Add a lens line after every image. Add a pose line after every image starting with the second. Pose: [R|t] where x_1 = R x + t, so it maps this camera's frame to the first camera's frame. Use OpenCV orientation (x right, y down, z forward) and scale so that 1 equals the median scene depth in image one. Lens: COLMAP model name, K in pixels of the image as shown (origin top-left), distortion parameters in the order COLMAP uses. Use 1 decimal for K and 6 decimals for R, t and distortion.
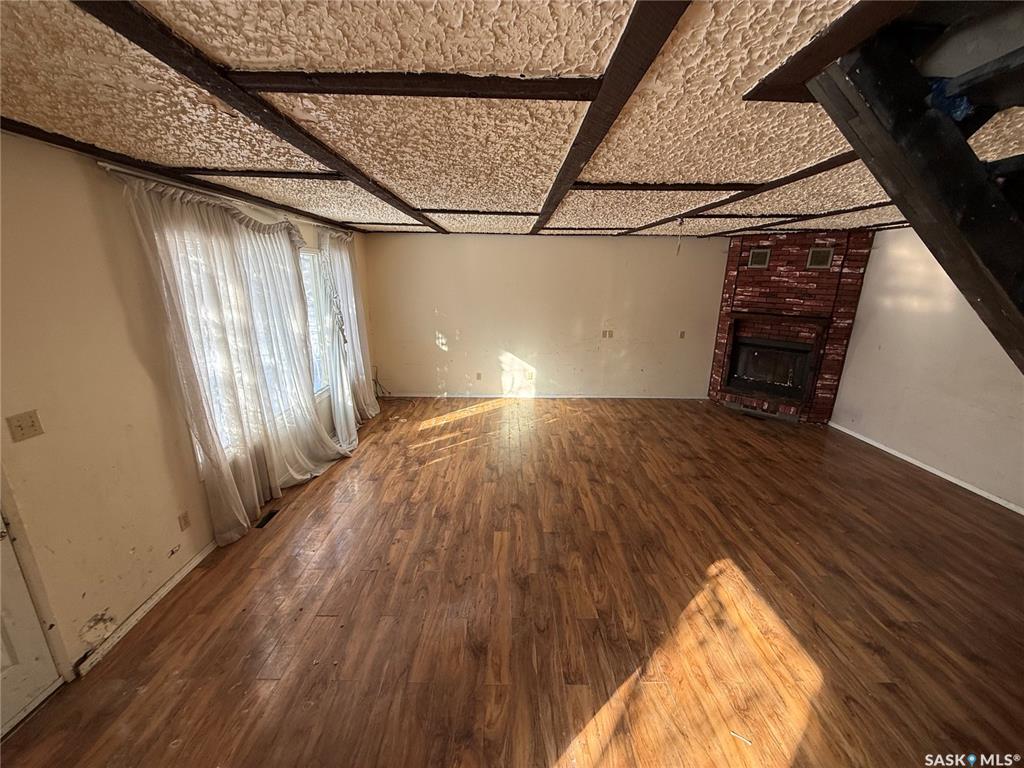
lens RADIAL K [[405.1, 0, 513.9], [0, 405.1, 384.7], [0, 0, 1]] dist [0.002182, 0.000166]
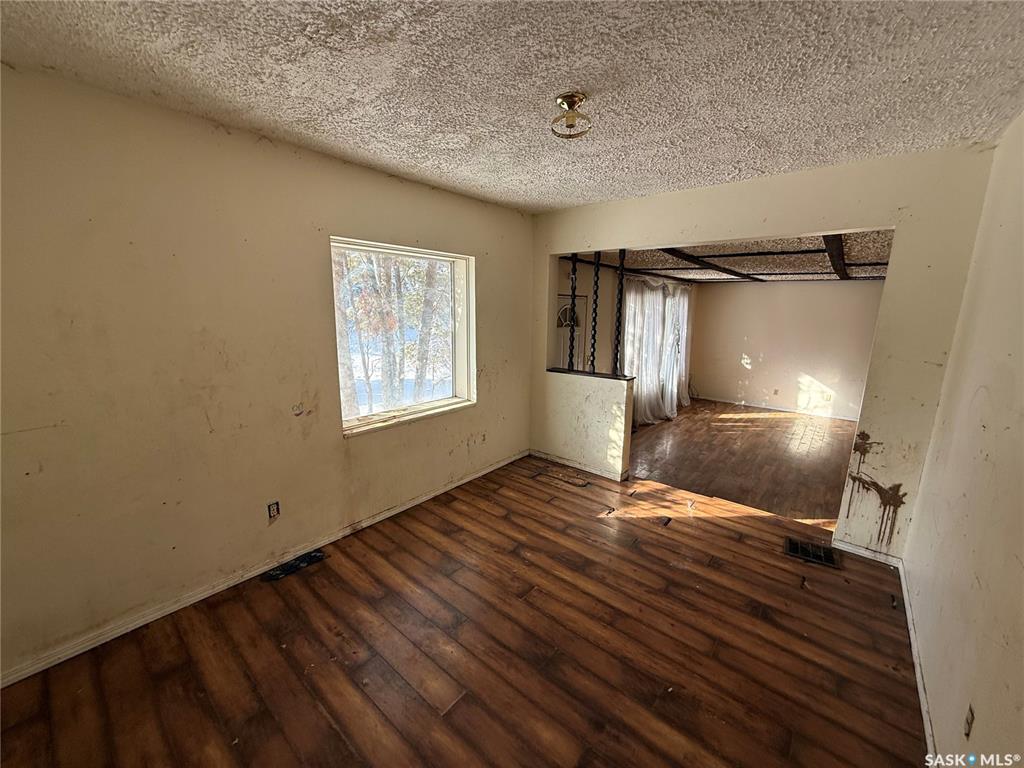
lens RADIAL K [[405.1, 0, 511.3], [0, 405.1, 383.6], [0, 0, 1]] dist [0.002182, 0.000166]
pose [[0.760778, 0.122287, -0.637388, 0.119510], [-0.174178, 0.984531, -0.019009, 0.166611], [0.625203, 0.125480, 0.770309, -0.652596]]
